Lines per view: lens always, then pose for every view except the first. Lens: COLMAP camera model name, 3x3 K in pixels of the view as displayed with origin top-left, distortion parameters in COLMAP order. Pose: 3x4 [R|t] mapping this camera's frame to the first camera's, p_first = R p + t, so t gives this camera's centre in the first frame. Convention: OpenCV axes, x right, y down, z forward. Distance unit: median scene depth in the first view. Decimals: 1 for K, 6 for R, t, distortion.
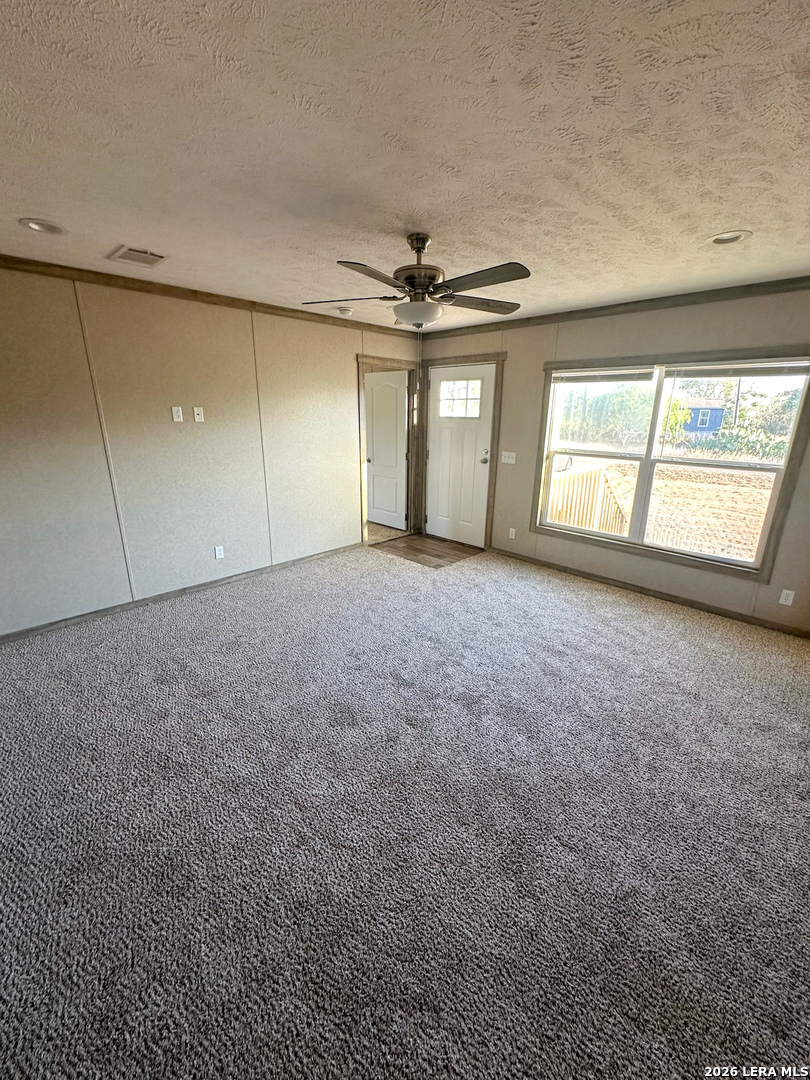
lens RADIAL K [[431.6, 0, 404.4], [0, 431.6, 539.0], [0, 0, 1]] dist [-0.002377, -0.000267]
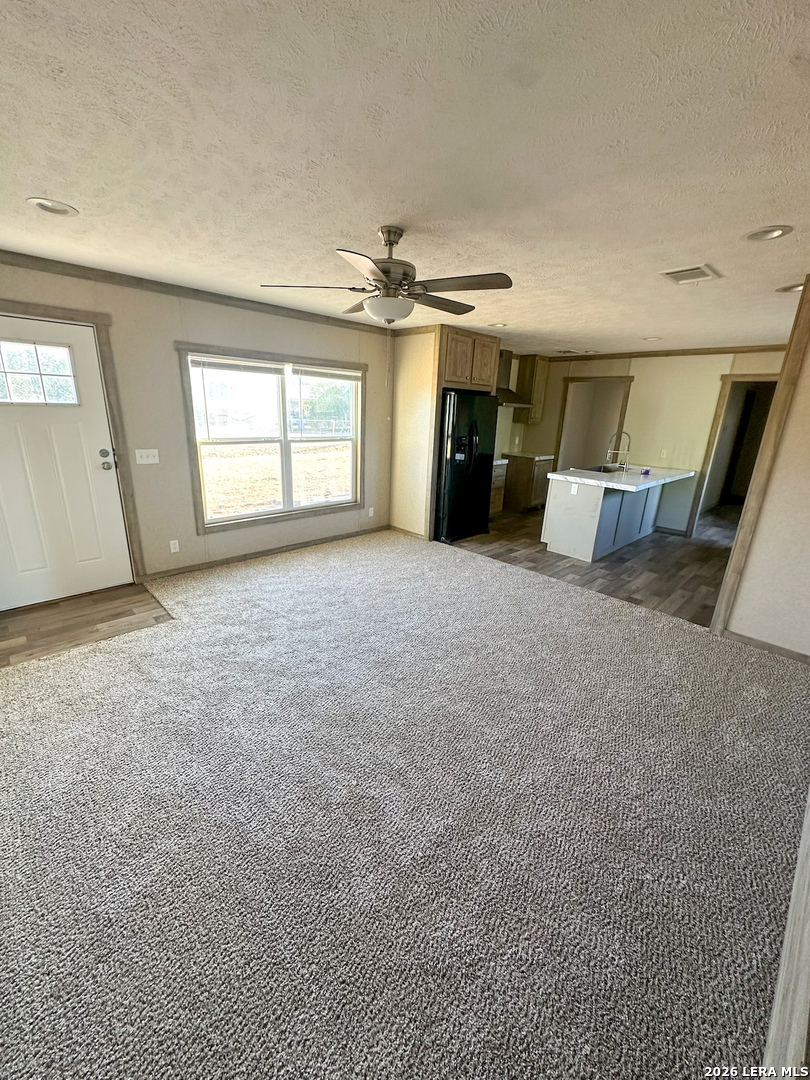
lens RADIAL K [[431.6, 0, 404.4], [0, 431.6, 539.0], [0, 0, 1]] dist [-0.002377, -0.000267]
pose [[0.016219, -0.303040, 0.952840, -0.608666], [0.250916, 0.923704, 0.289503, -0.178896], [-0.967873, 0.234387, 0.091019, 0.572635]]
